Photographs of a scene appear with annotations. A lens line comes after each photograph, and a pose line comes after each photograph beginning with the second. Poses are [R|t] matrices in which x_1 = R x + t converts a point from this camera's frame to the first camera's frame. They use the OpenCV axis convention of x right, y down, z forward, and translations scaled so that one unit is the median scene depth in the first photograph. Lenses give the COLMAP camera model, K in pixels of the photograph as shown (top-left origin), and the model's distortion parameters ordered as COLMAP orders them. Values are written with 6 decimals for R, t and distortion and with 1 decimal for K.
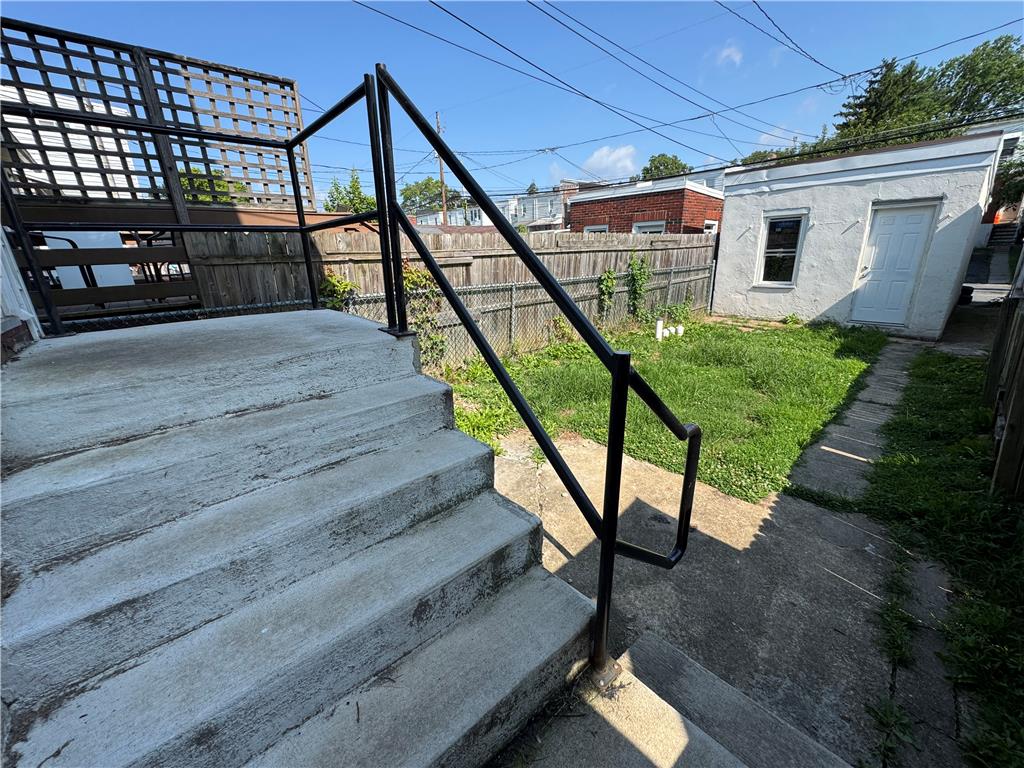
lens RADIAL K [[410.1, 0, 512.0], [0, 410.1, 384.0], [0, 0, 1]] dist [-0.001528, -0.000078]
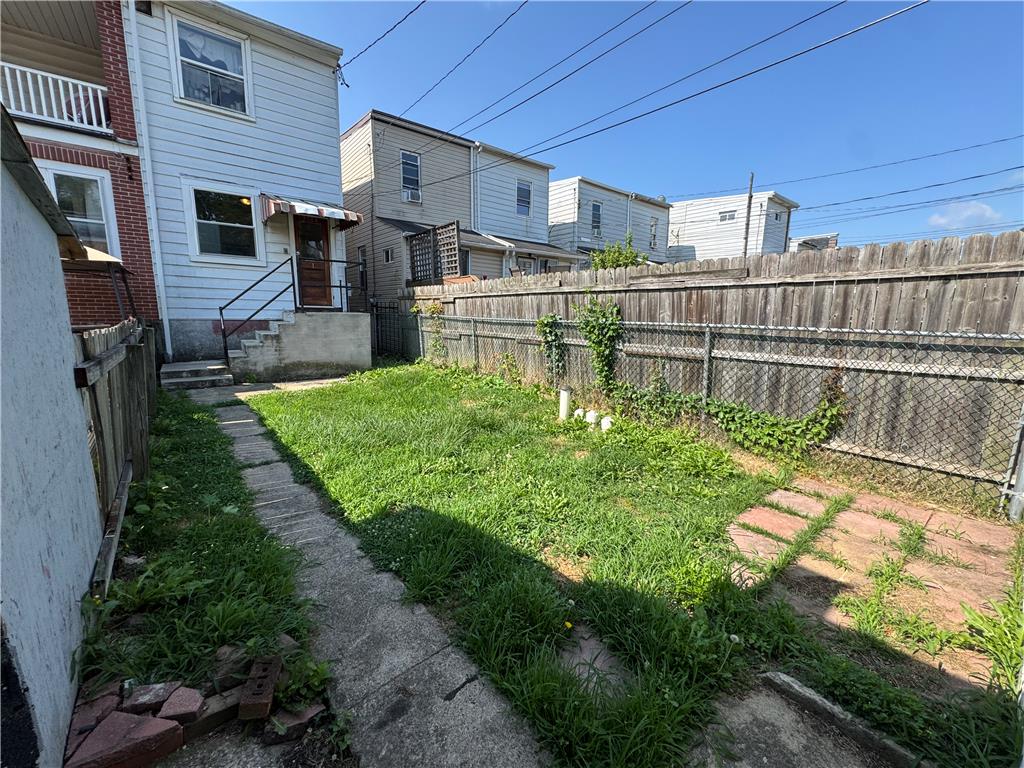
lens RADIAL K [[410.1, 0, 512.0], [0, 410.1, 384.0], [0, 0, 1]] dist [-0.001528, -0.000078]
pose [[-0.045384, 0.243353, -0.968875, 1.143047], [-0.274552, 0.929488, 0.246321, -0.345382], [0.960501, 0.277186, 0.024629, 0.972483]]
